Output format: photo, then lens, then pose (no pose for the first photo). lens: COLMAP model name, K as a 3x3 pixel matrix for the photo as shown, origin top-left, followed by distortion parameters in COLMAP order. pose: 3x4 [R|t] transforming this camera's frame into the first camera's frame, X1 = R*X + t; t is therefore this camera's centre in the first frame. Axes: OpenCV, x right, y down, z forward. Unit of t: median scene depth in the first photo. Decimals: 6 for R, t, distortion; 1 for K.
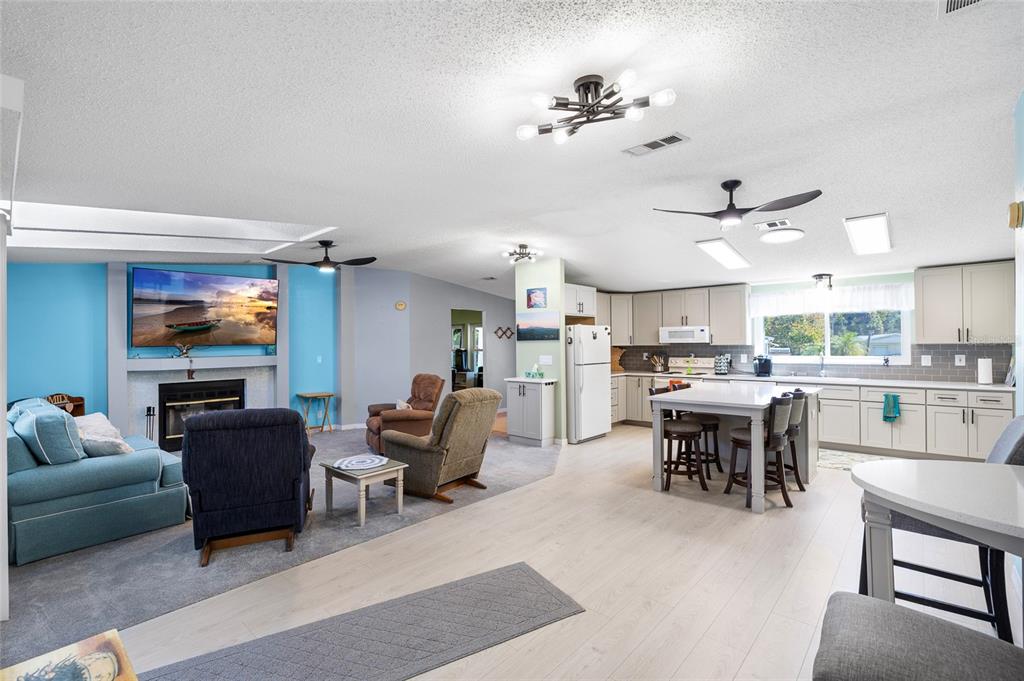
lens RADIAL K [[454.4, 0, 516.6], [0, 454.4, 342.7], [0, 0, 1]] dist [-0.008410, 0.002453]
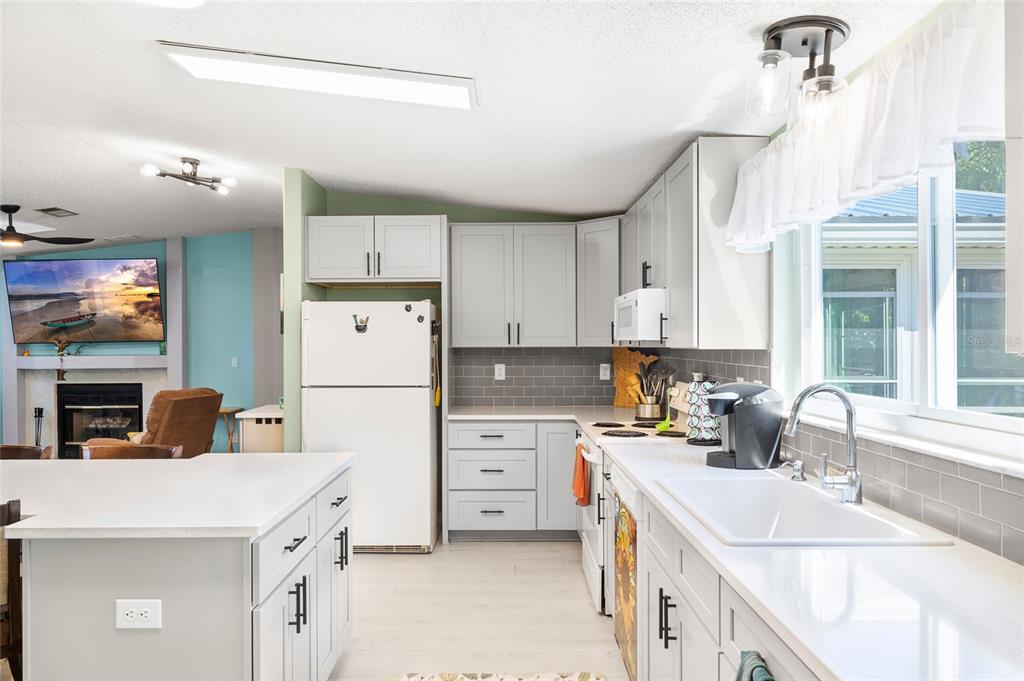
lens RADIAL K [[701.1, 0, 506.8], [0, 701.1, 340.3], [0, 0, 1]] dist [-0.001944, 0.005033]
pose [[0.667617, 0.001485, -0.744503, 0.817706], [0.000813, 0.999996, 0.002725, -0.001253], [0.744504, -0.002425, 0.667613, 0.665822]]
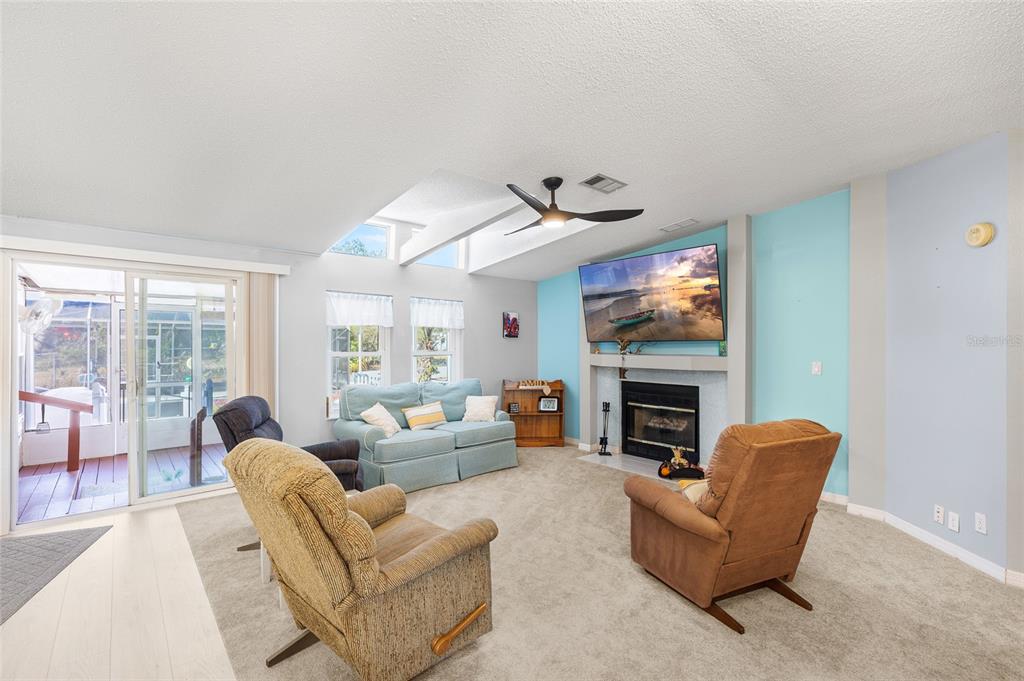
lens RADIAL K [[454.4, 0, 519.0], [0, 454.4, 346.0], [0, 0, 1]] dist [-0.008410, 0.002453]
pose [[-0.122007, 0.015838, -0.992403, 0.181729], [0.003042, 0.999874, 0.015583, 0.000887], [0.992525, -0.001118, -0.122039, 0.825320]]
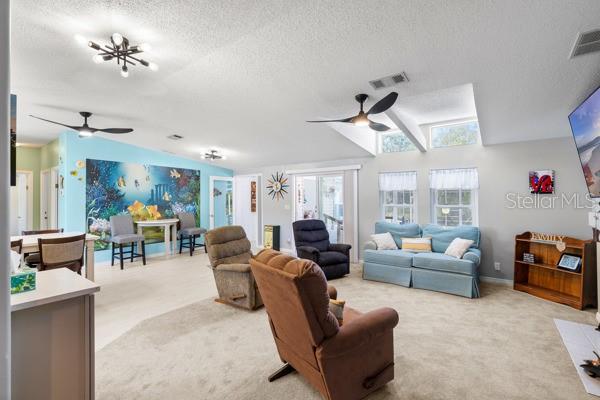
lens RADIAL K [[266.2, 0, 302.7], [0, 266.2, 198.8], [0, 0, 1]] dist [-0.008410, 0.002453]
pose [[-0.993930, 0.010715, -0.109495, -0.172754], [0.010752, 0.999942, 0.000258, 0.003286], [0.109492, -0.000921, -0.993987, 1.256391]]
